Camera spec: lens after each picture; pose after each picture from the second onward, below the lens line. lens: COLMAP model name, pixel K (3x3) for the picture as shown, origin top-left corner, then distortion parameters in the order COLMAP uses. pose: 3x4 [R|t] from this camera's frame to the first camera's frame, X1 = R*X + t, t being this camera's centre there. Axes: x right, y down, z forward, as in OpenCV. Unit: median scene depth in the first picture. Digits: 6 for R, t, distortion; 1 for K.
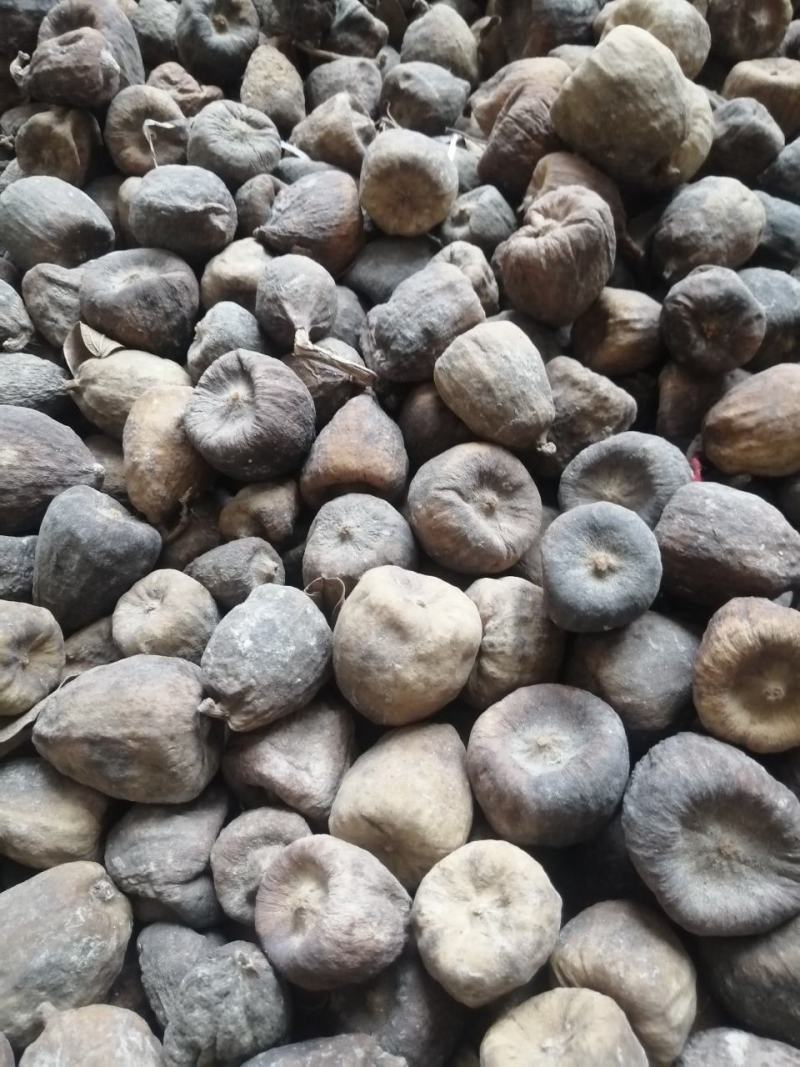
lens RADIAL K [[810.4, 0, 400.0], [0, 810.4, 533.5], [0, 0, 1]] dist [-0.048229, 0.060973]
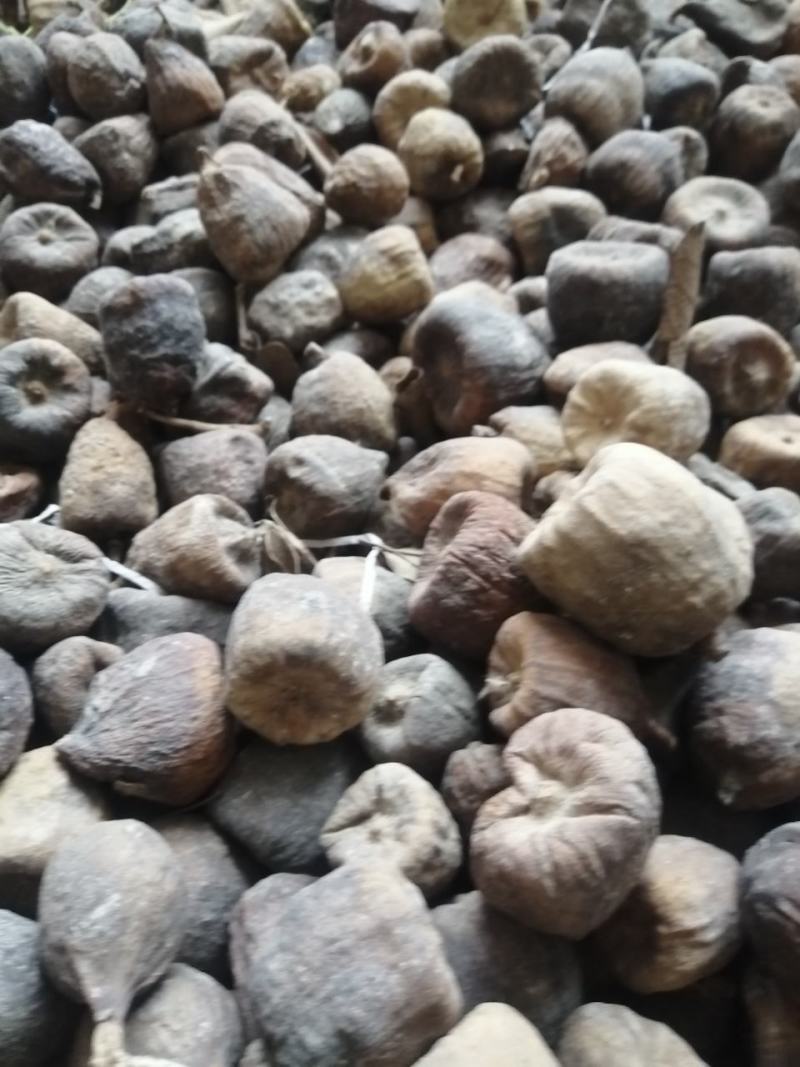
lens RADIAL K [[810.4, 0, 400.0], [0, 810.4, 533.5], [0, 0, 1]] dist [-0.048229, 0.060973]
pose [[0.994293, -0.048886, 0.094826, 0.030745], [0.069106, 0.972283, -0.223361, -0.386954], [-0.081278, 0.228640, 0.970112, 0.357805]]
